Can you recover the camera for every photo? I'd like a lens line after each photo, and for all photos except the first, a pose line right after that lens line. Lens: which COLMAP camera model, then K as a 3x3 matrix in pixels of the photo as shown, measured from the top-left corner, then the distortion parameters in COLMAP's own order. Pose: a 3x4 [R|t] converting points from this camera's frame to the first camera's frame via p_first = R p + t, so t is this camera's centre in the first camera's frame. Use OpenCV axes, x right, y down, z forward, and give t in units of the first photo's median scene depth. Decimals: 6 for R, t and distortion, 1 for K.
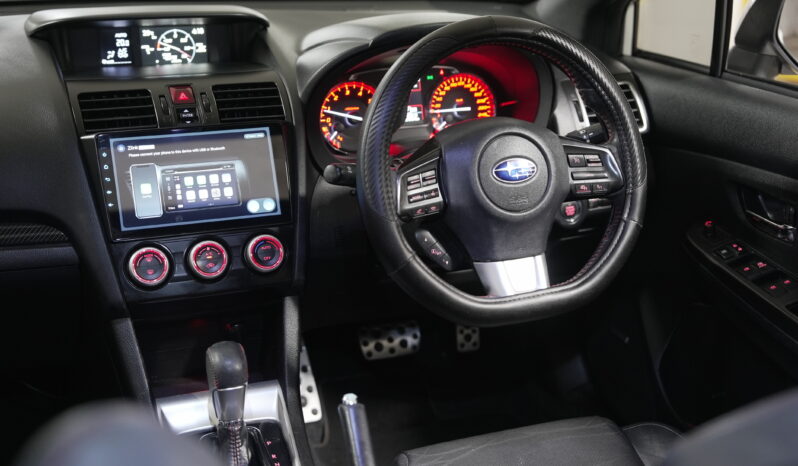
lens RADIAL K [[1104.6, 0, 392.0], [0, 1104.6, 240.0], [0, 0, 1]] dist [0.149165, 0.000000]
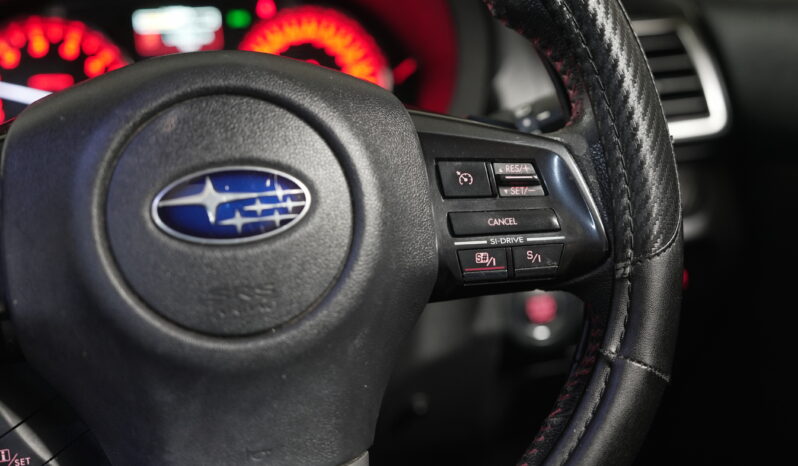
lens RADIAL K [[1078.0, 0, 391.8], [0, 1078.0, 237.0], [0, 0, 1]] dist [0.099266, 0.000000]
pose [[0.992110, -0.001502, -0.125358, 0.180407], [-0.006007, 0.998210, -0.059502, -0.033429], [0.125223, 0.059785, 0.990326, 0.656838]]
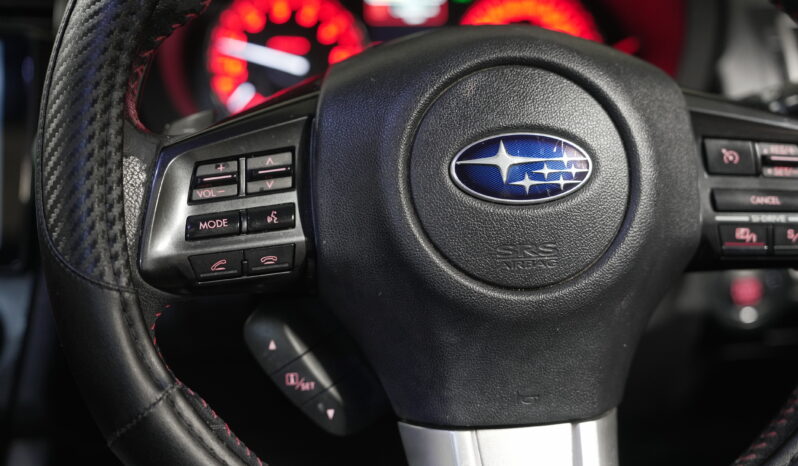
lens RADIAL K [[1078.0, 0, 396.6], [0, 1078.0, 238.8], [0, 0, 1]] dist [0.099266, 0.000000]
pose [[0.972485, 0.071037, -0.221872, 0.138237], [-0.080440, 0.996192, -0.033626, -0.025065], [0.218638, 0.050548, 0.974496, 0.626135]]
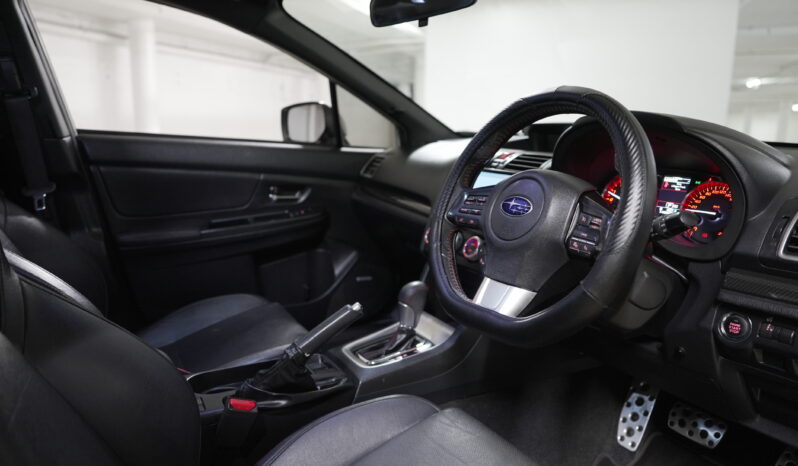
lens RADIAL K [[545.4, 0, 404.7], [0, 545.4, 239.3], [0, 0, 1]] dist [-0.109096, 0.078440]
pose [[0.177711, 0.179856, -0.967507, 0.603542], [-0.373068, 0.922082, 0.102887, -0.042660], [0.910626, 0.342662, 0.230963, 0.721518]]
